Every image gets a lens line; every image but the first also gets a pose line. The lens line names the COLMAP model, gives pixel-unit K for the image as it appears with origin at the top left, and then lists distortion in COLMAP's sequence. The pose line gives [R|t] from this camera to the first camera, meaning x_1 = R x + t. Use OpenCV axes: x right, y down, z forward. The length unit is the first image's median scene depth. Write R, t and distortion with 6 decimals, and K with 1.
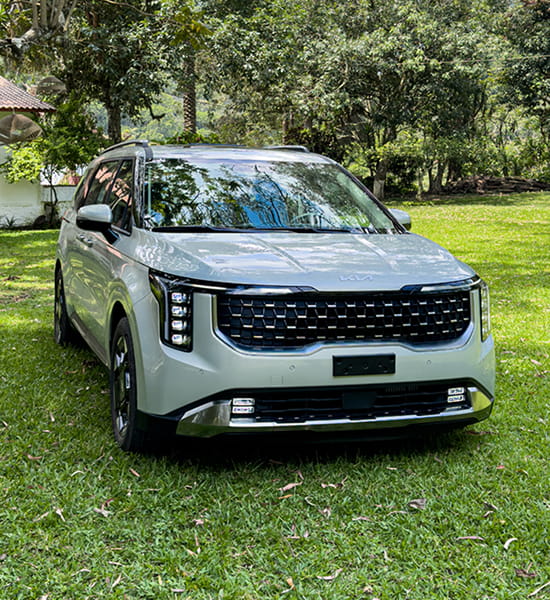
lens RADIAL K [[890.4, 0, 254.4], [0, 890.4, 203.1], [0, 0, 1]] dist [0.102684, 0.022176]
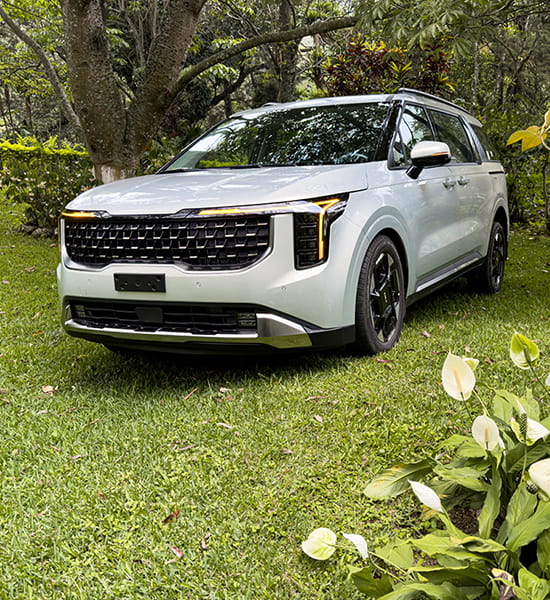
lens RADIAL K [[667.3, 0, 336.3], [0, 667.3, 299.3], [0, 0, 1]] dist [0.076662, -0.039347]
pose [[0.726455, 0.060884, -0.684512, 0.834404], [0.050332, 0.988679, 0.141354, 0.095415], [0.685369, -0.137140, 0.715166, 0.565075]]
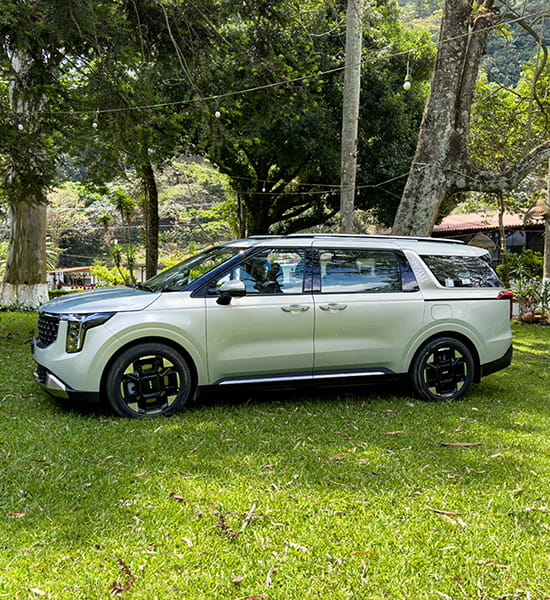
lens RADIAL K [[659.4, 0, 275.0], [0, 659.4, 300.0], [0, 0, 1]] dist [0.177718, -0.374371]
pose [[0.063189, 0.043762, -0.997042, 1.630880], [-0.032759, 0.998591, 0.041754, -0.007502], [0.997464, 0.030024, 0.064533, 1.414596]]
